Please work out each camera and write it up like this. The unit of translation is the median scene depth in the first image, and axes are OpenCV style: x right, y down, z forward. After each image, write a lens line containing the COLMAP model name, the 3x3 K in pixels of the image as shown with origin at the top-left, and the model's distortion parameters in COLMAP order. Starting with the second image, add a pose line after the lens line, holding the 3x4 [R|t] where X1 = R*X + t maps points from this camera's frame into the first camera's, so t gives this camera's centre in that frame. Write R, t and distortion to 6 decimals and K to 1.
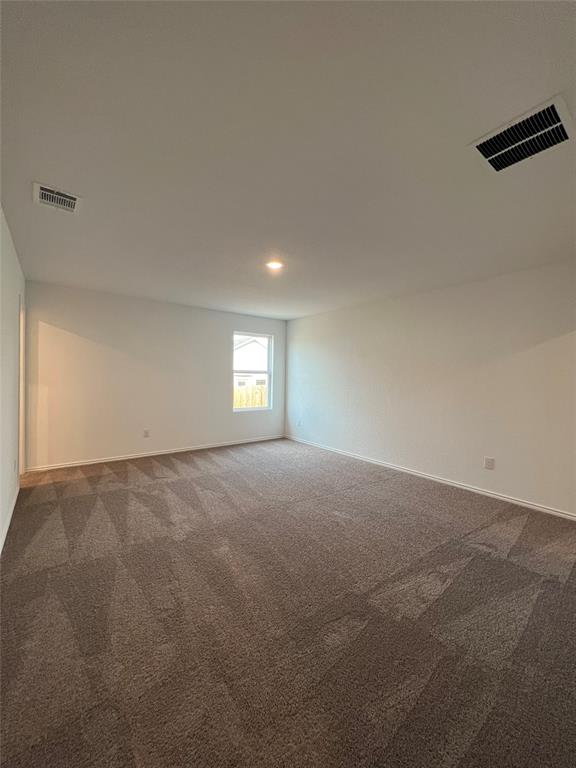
lens RADIAL K [[306.0, 0, 288.7], [0, 306.0, 380.5], [0, 0, 1]] dist [-0.000239, 0.000043]
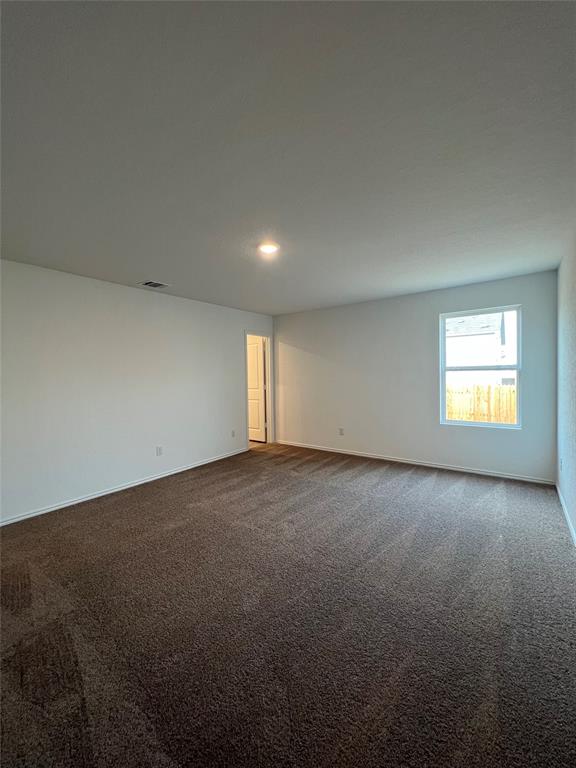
lens RADIAL K [[306.0, 0, 288.7], [0, 306.0, 380.5], [0, 0, 1]] dist [-0.000239, 0.000043]
pose [[0.268763, 0.000601, -0.963206, 0.626458], [0.010952, 0.999933, 0.003680, -0.013117], [0.963144, -0.011538, 0.268739, 0.658500]]
